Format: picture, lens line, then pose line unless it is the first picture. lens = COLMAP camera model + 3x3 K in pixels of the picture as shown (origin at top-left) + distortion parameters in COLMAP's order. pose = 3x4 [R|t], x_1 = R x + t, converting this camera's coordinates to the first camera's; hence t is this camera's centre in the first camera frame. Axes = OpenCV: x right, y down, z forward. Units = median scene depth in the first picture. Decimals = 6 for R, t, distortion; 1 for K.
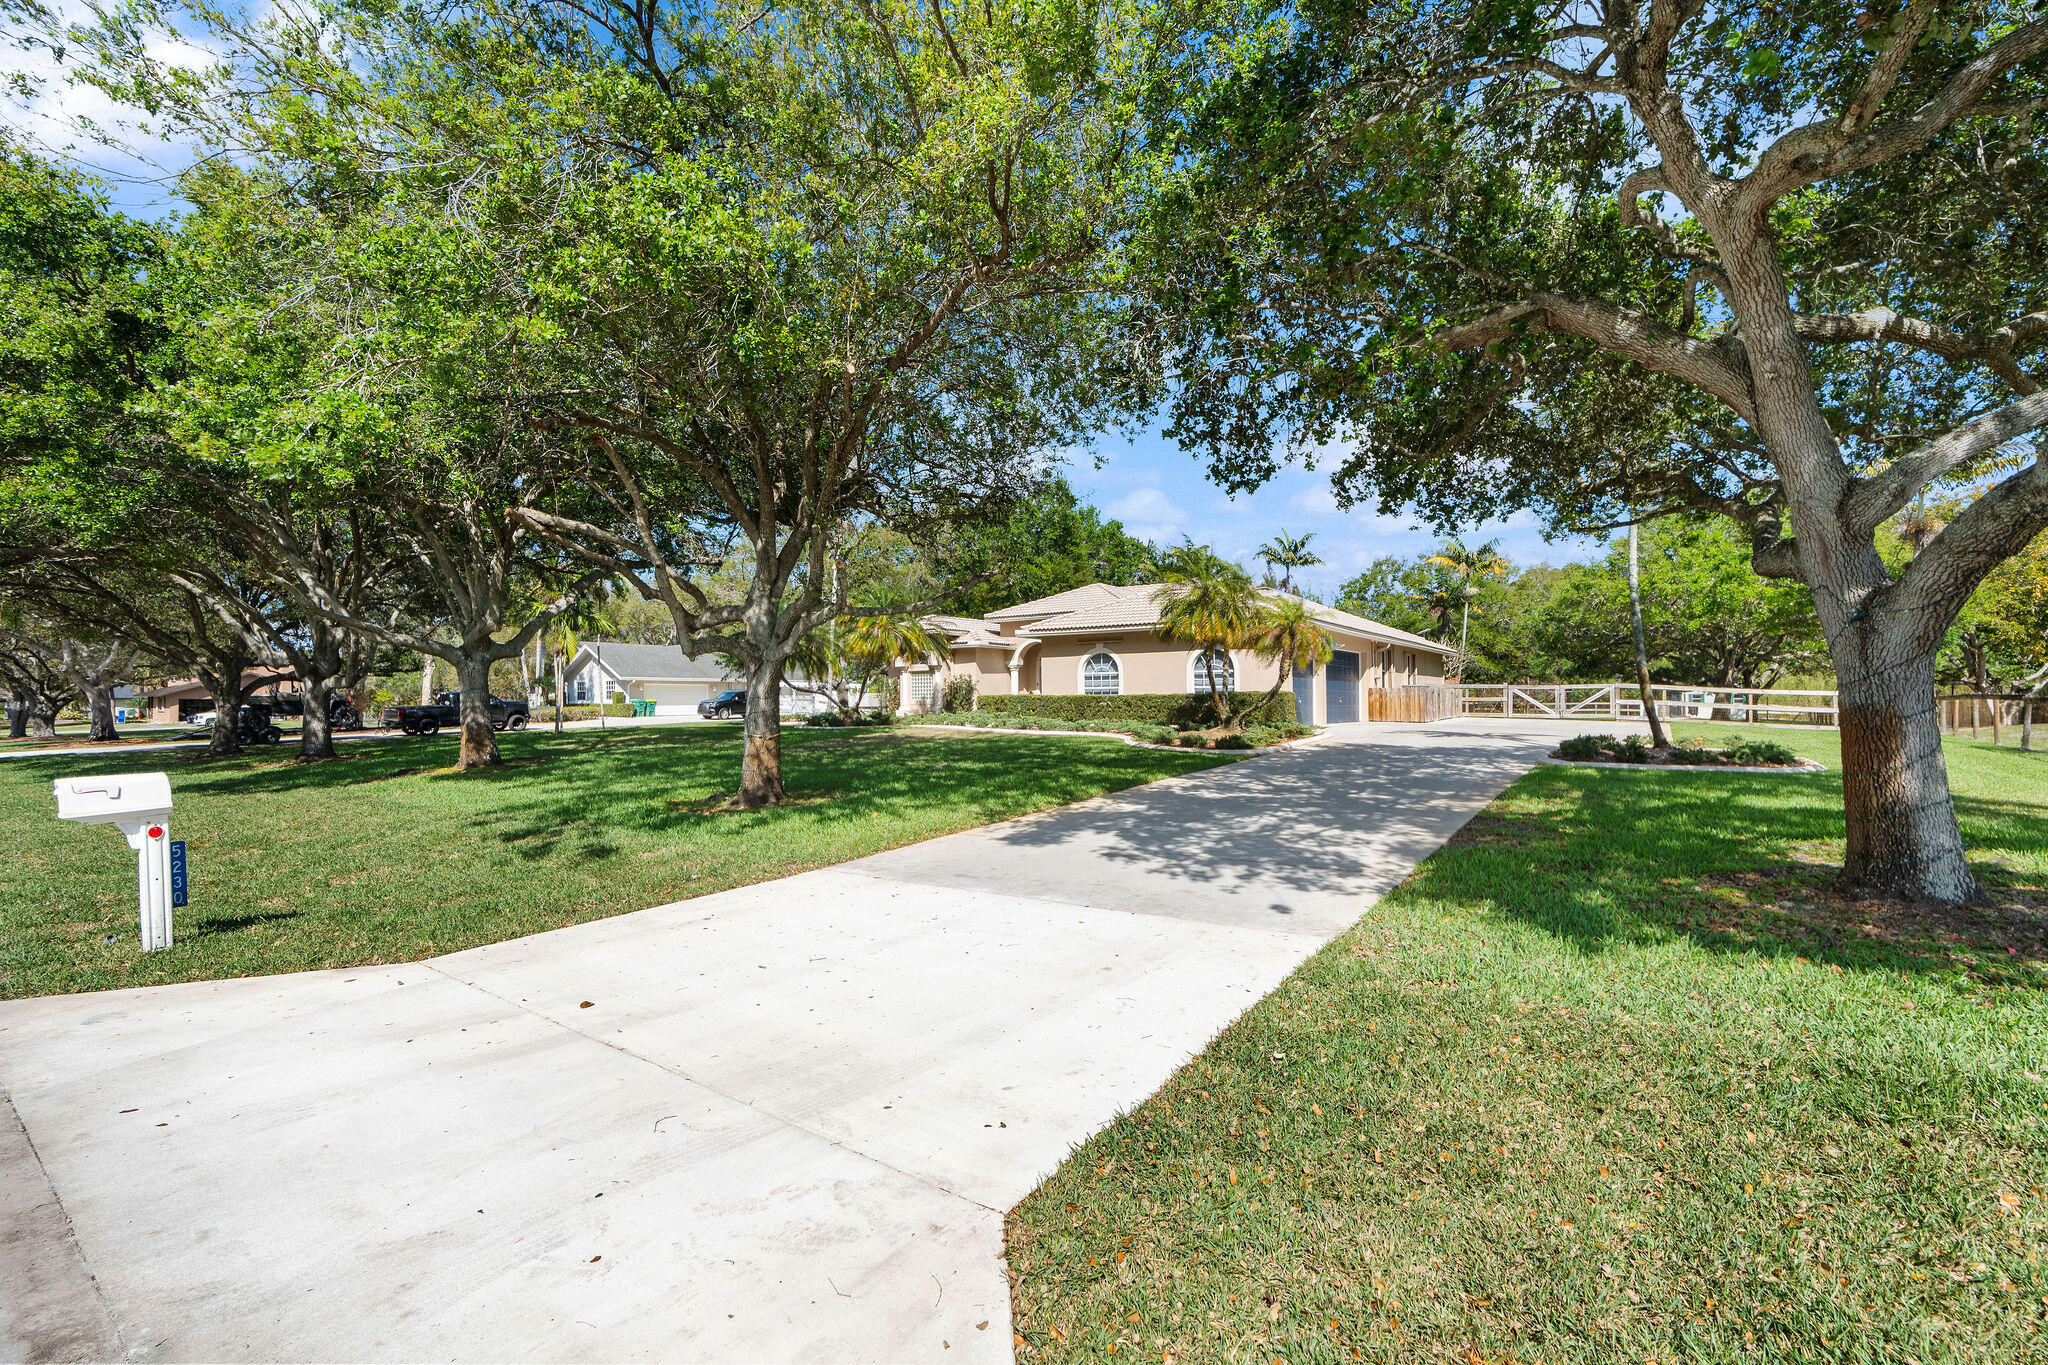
lens RADIAL K [[918.1, 0, 1023.0], [0, 918.1, 690.0], [0, 0, 1]] dist [-0.002481, 0.000962]
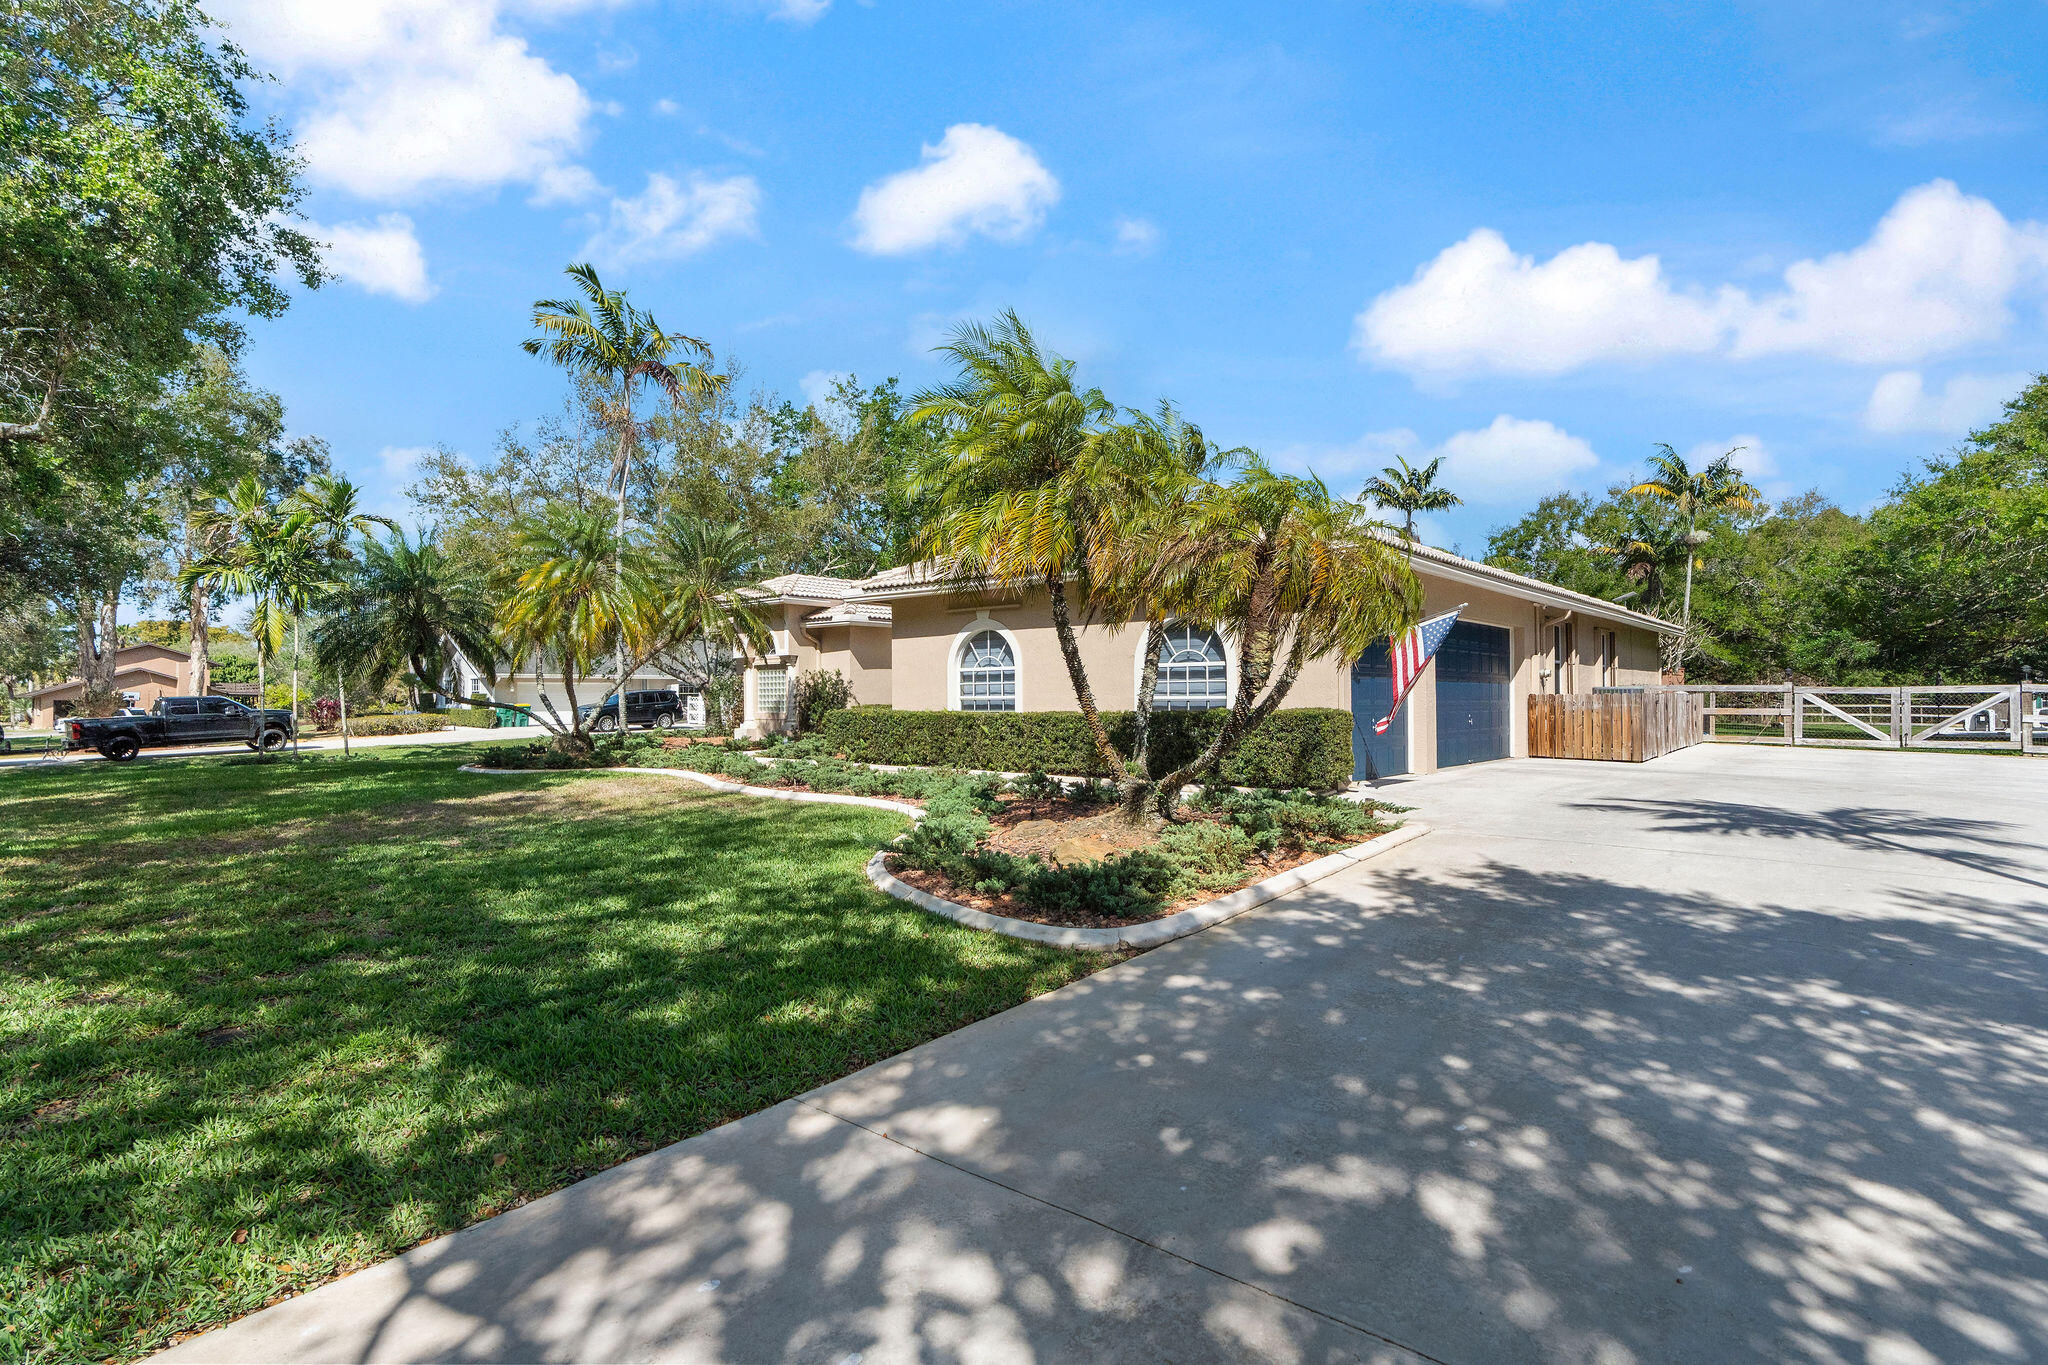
lens RADIAL K [[1047.1, 0, 1023.5], [0, 1047.1, 698.5], [0, 0, 1]] dist [0.001487, 0.000433]
pose [[0.995663, -0.001087, -0.093032, 0.126566], [0.002377, 0.999903, 0.013758, -0.007602], [0.093008, -0.013920, 0.995568, 0.329137]]
